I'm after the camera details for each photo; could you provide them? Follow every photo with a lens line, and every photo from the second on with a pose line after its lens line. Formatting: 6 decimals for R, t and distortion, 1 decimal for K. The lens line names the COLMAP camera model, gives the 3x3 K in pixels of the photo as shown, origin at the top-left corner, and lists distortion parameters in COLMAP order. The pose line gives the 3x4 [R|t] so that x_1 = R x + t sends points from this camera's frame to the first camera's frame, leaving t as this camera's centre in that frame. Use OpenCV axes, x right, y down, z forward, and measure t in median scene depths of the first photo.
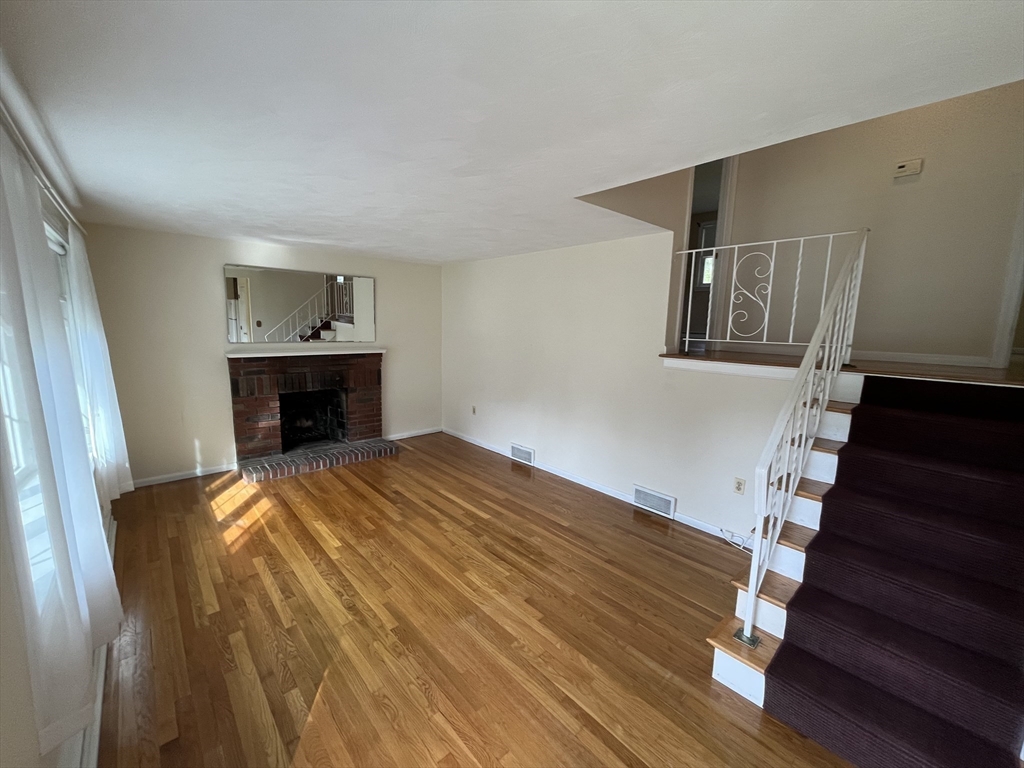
lens RADIAL K [[412.4, 0, 511.3], [0, 412.4, 384.4], [0, 0, 1]] dist [0.001262, -0.008748]
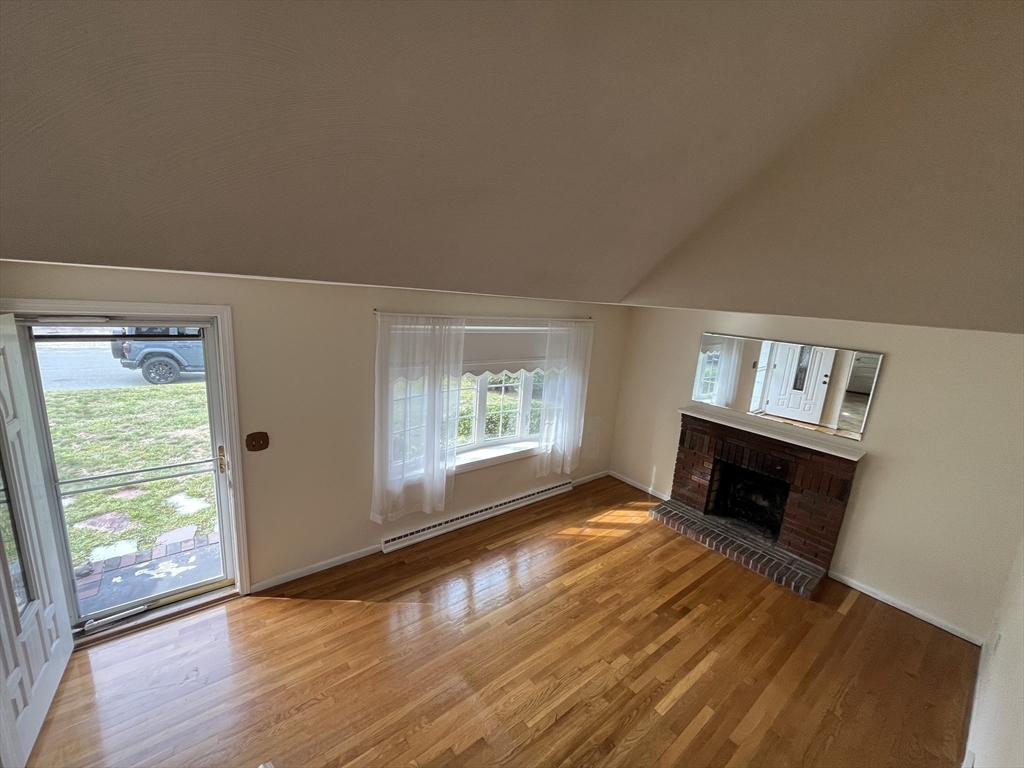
lens RADIAL K [[412.4, 0, 511.3], [0, 412.4, 384.4], [0, 0, 1]] dist [0.001262, -0.008748]
pose [[-0.066163, 0.177523, -0.981890, 0.493082], [-0.219804, 0.957280, 0.187884, -0.262127], [0.973298, 0.228254, -0.024317, 0.564189]]
